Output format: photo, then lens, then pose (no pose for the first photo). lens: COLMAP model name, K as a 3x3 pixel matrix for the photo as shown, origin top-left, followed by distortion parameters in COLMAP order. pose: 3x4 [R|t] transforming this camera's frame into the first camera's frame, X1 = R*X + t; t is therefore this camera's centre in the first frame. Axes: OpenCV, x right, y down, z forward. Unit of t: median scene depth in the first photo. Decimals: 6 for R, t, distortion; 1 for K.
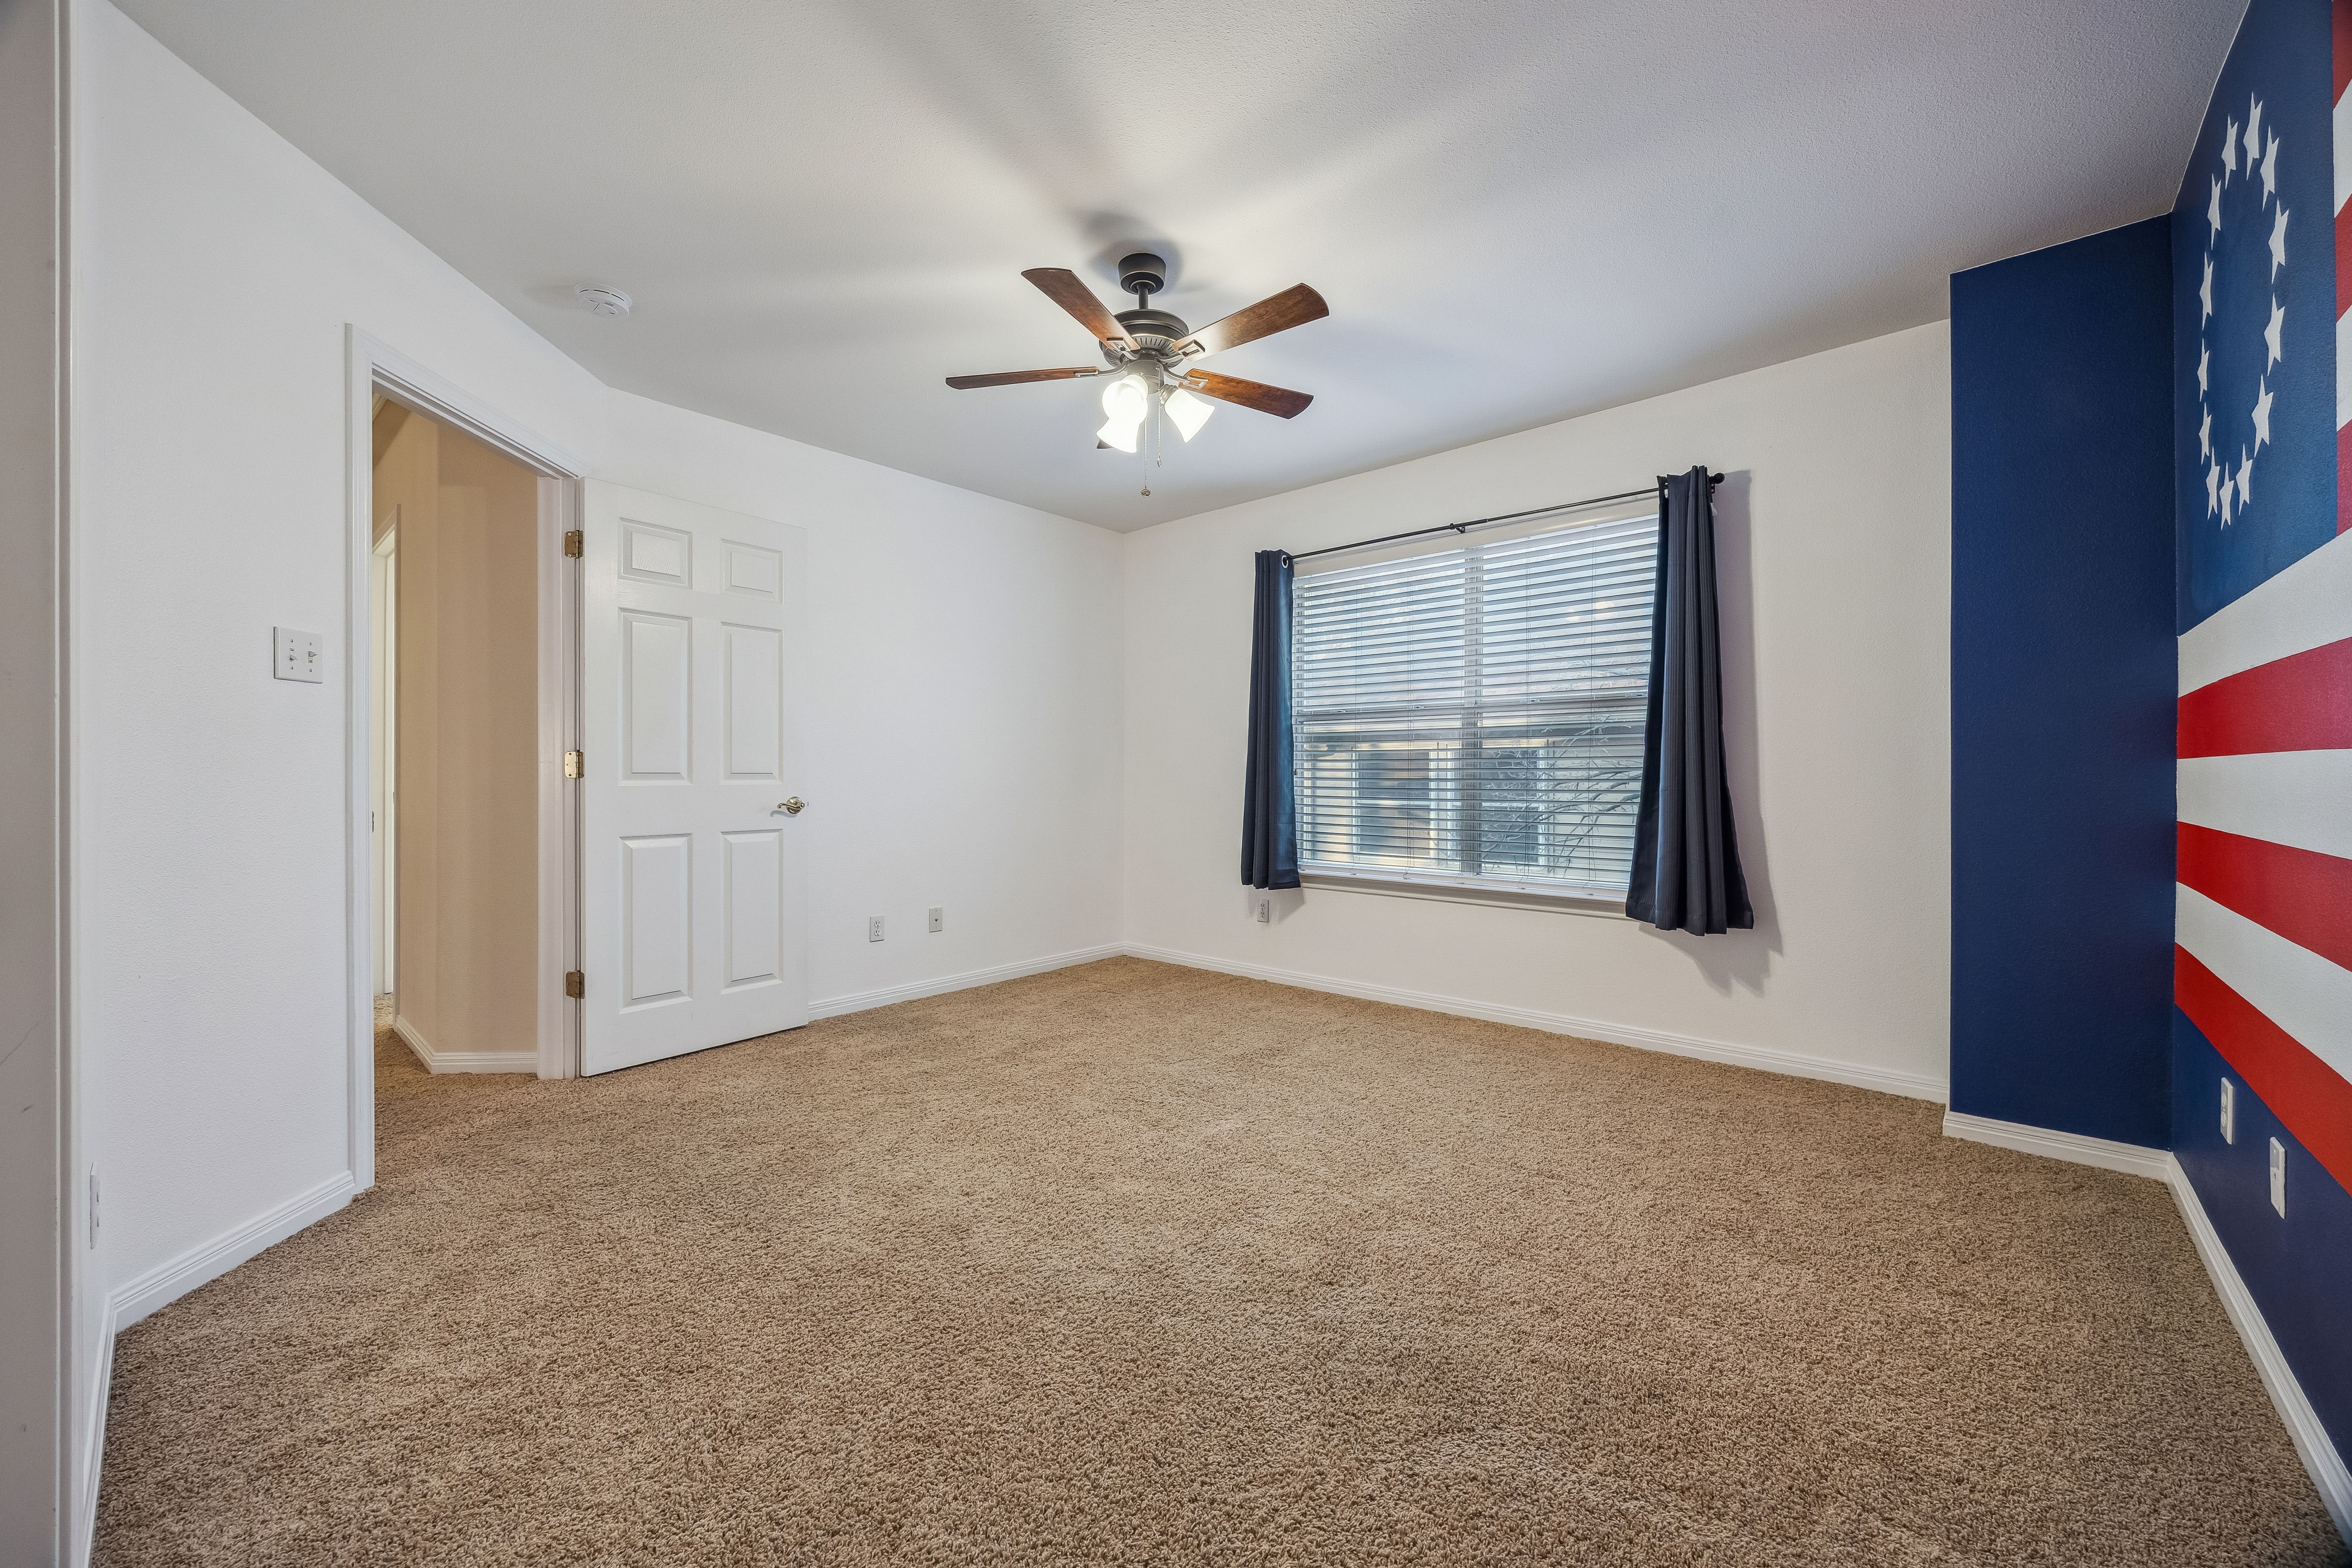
lens RADIAL K [[912.0, 0, 1176.6], [0, 912.0, 765.3], [0, 0, 1]] dist [0.003201, -0.000500]
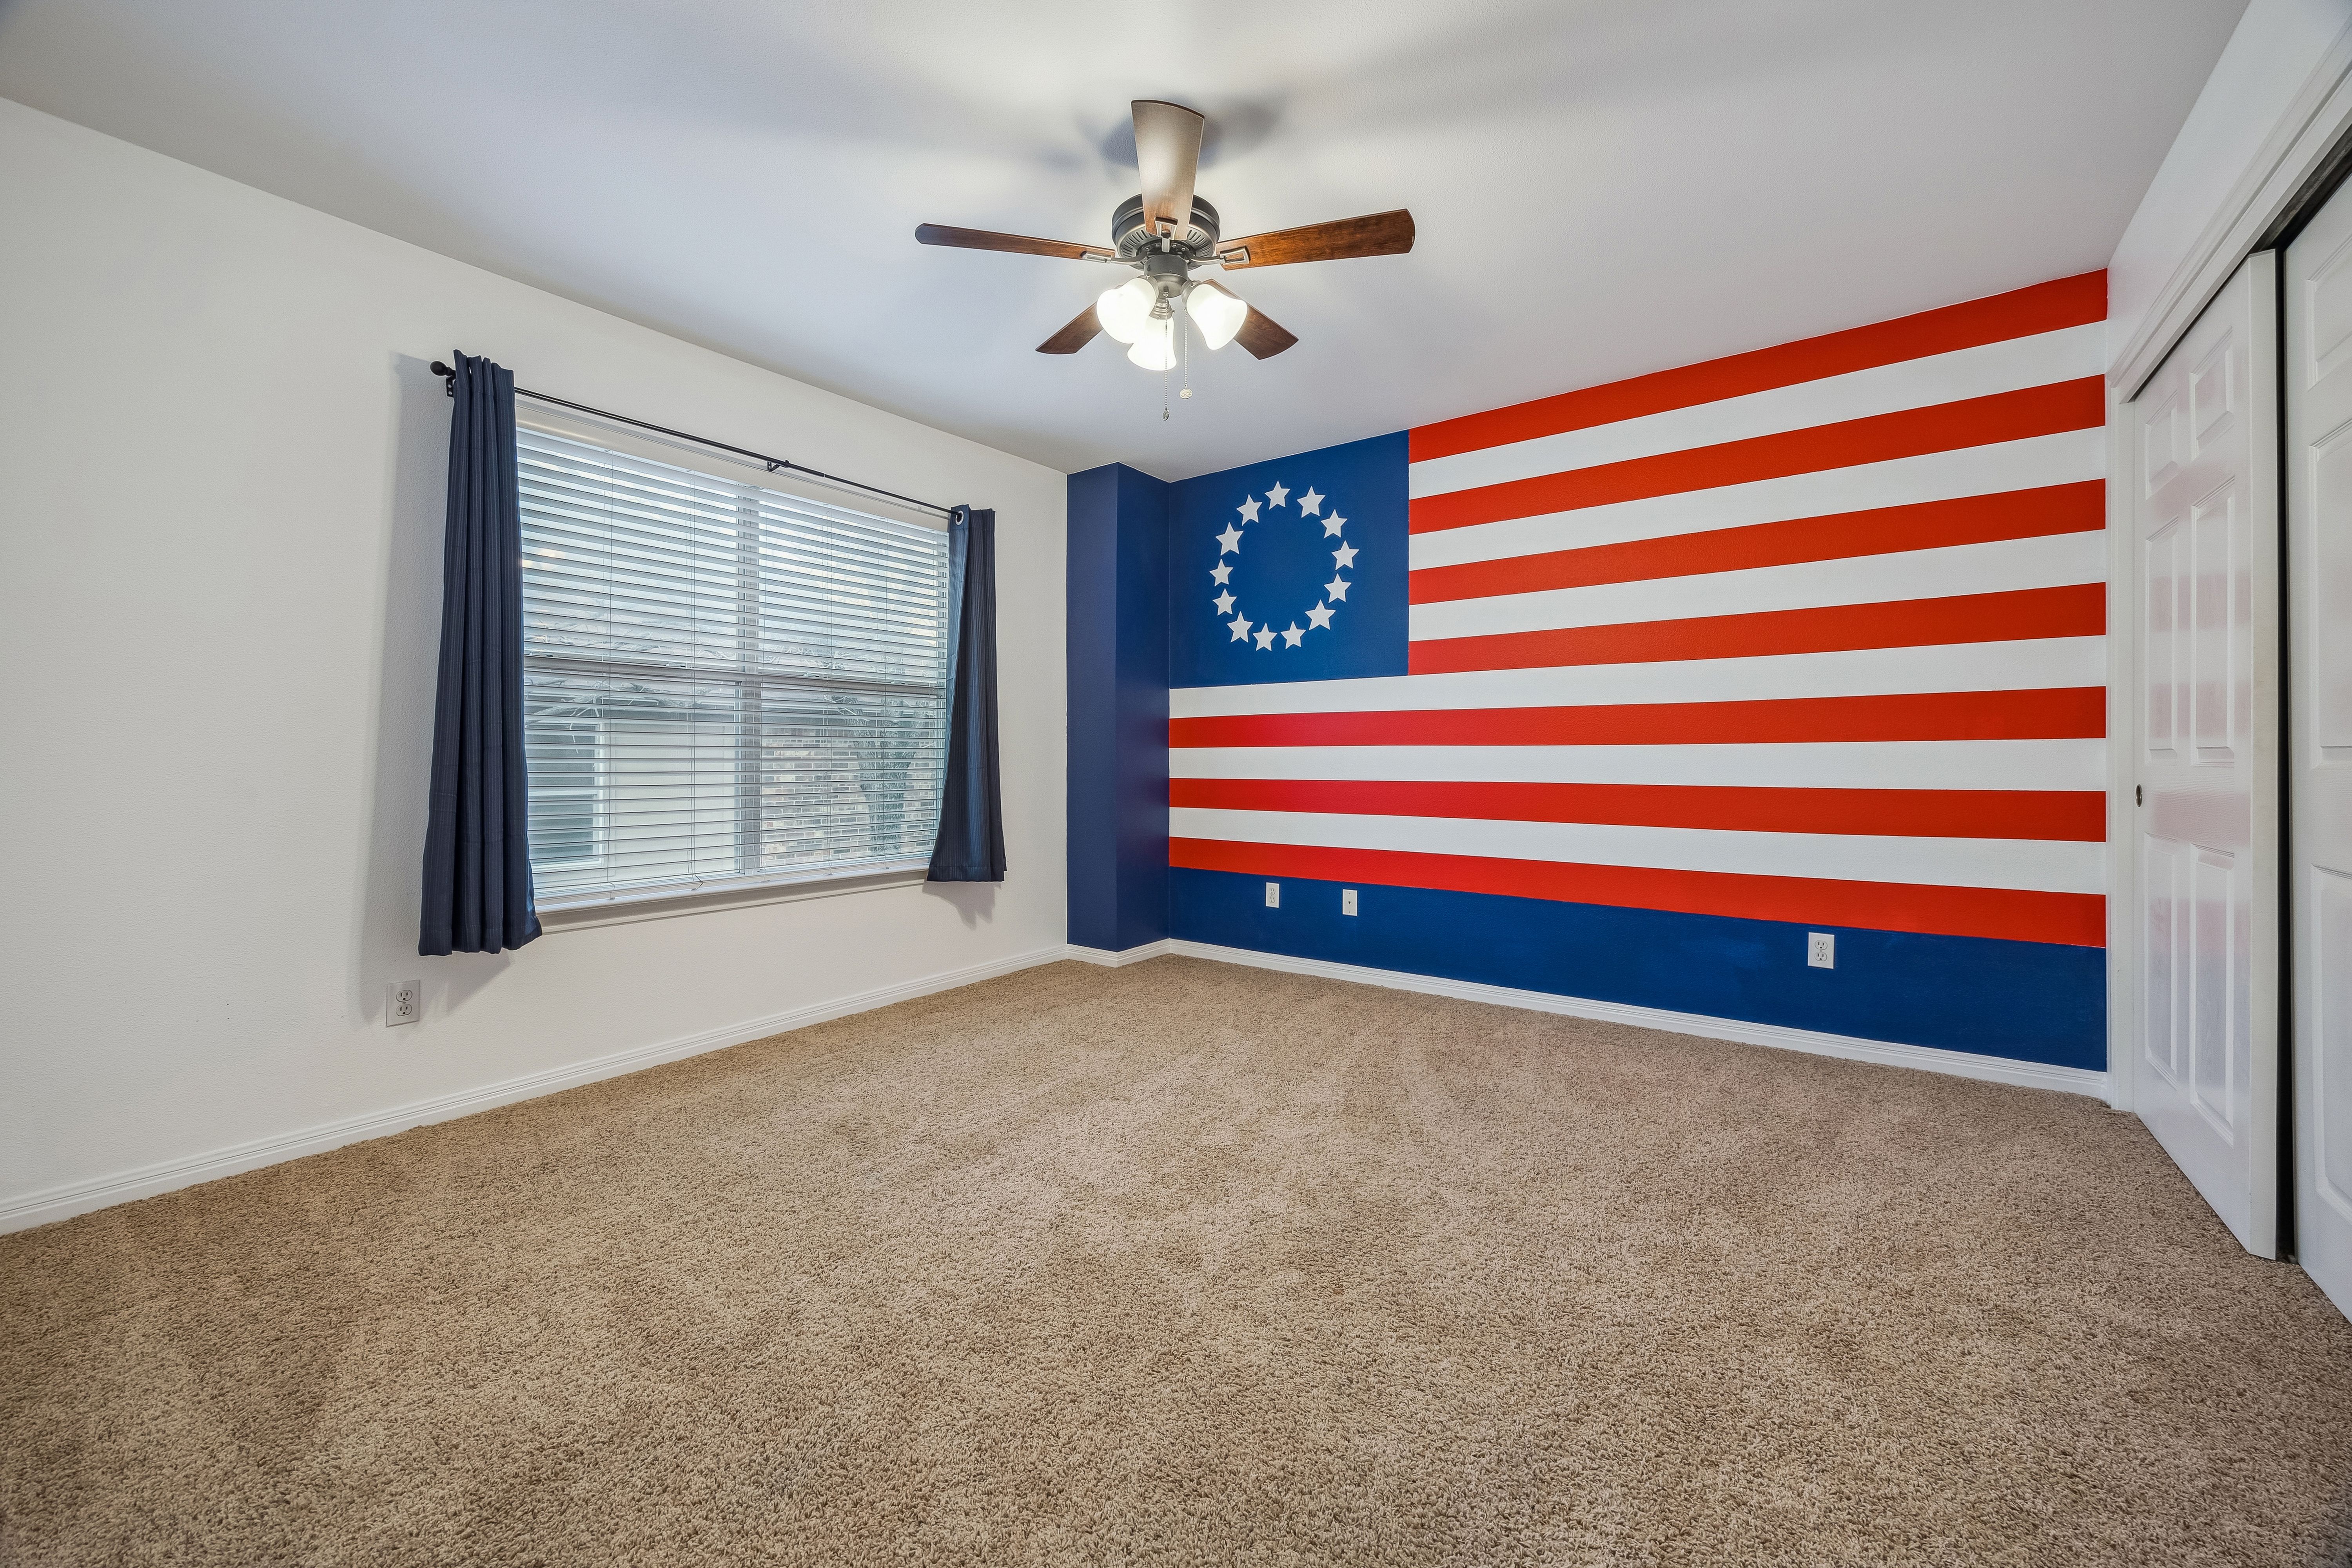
lens RADIAL K [[912.0, 0, 1176.6], [0, 912.0, 765.3], [0, 0, 1]] dist [0.003201, -0.000500]
pose [[-0.099635, -0.005909, 0.995006, -0.627106], [-0.011315, 0.999924, 0.004805, 0.013789], [-0.994960, -0.010779, -0.099694, 0.769465]]
